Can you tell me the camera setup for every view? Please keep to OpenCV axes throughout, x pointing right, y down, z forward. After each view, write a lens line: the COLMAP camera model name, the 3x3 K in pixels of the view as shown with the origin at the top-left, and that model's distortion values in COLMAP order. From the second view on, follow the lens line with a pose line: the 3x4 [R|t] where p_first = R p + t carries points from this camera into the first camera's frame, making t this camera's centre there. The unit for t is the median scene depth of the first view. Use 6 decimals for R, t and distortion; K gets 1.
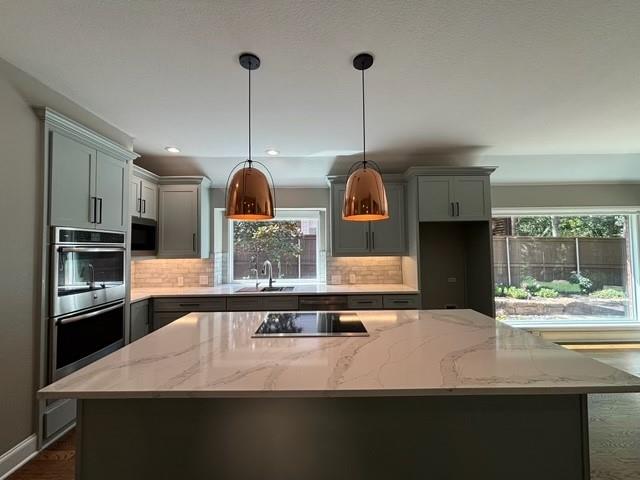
lens RADIAL K [[260.7, 0, 318.4], [0, 260.7, 240.0], [0, 0, 1]] dist [0.002301, -0.000721]
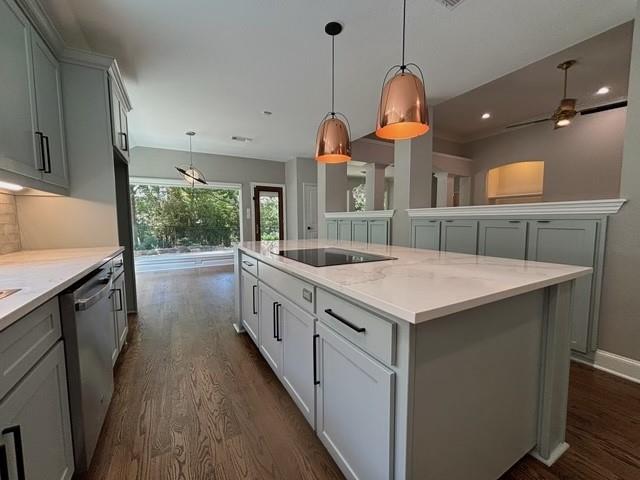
lens RADIAL K [[260.7, 0, 318.4], [0, 260.7, 240.0], [0, 0, 1]] dist [0.002301, -0.000721]
pose [[-0.484895, -0.057972, 0.872649, -0.415790], [-0.018104, 0.998252, 0.056256, 0.110644], [-0.874385, 0.011479, -0.485098, 0.764384]]
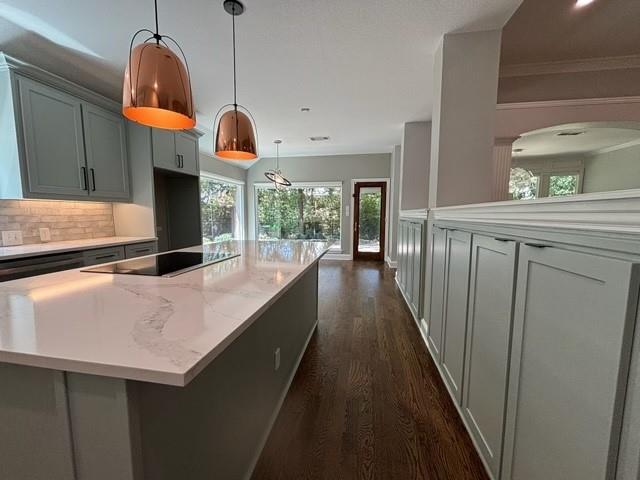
lens RADIAL K [[260.7, 0, 318.4], [0, 260.7, 240.0], [0, 0, 1]] dist [0.002301, -0.000721]
pose [[0.176446, -0.088257, 0.980346, -0.416299], [-0.036573, 0.994697, 0.096131, 0.073671], [-0.983631, -0.052816, 0.172282, 0.188737]]
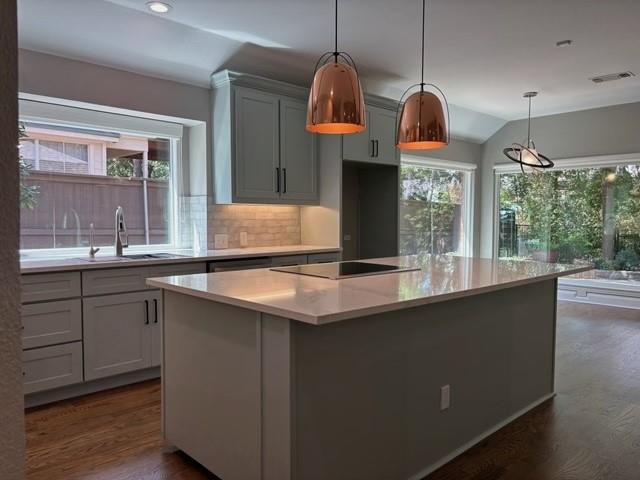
lens RADIAL K [[483.9, 0, 320.0], [0, 483.9, 240.0], [0, 0, 1]] dist [0.053934, -0.003644]
pose [[0.725412, -0.022837, 0.687936, -0.578651], [-0.029065, 0.997542, 0.063764, 0.068855], [-0.687701, -0.066250, 0.722965, -0.014728]]
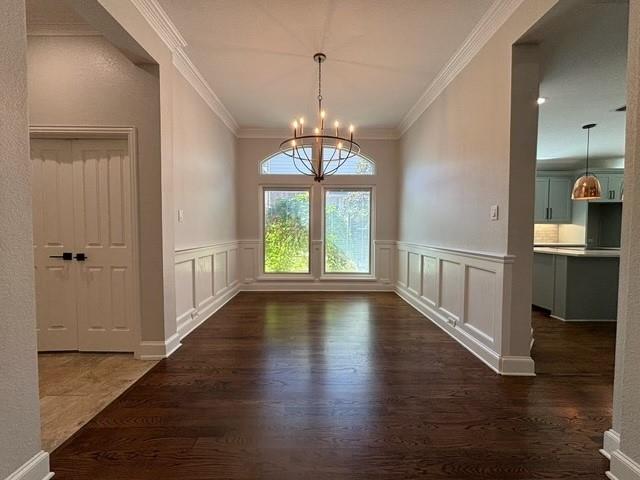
lens RADIAL K [[260.7, 0, 318.4], [0, 260.7, 240.0], [0, 0, 1]] dist [0.002301, -0.000721]
pose [[0.999863, 0.012005, 0.011391, -1.142952], [-0.012724, 0.997786, 0.065271, 0.070984], [-0.010582, -0.065407, 0.997803, -0.543736]]
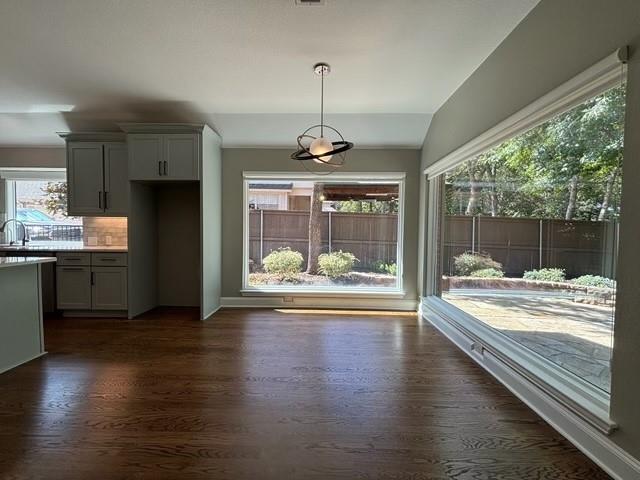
lens RADIAL K [[260.7, 0, 318.4], [0, 260.7, 240.0], [0, 0, 1]] dist [0.002301, -0.000721]
pose [[0.999591, 0.022207, -0.018004, 0.975263], [-0.021131, 0.998099, 0.057894, 0.072777], [0.019255, -0.057490, 0.998160, 0.009327]]
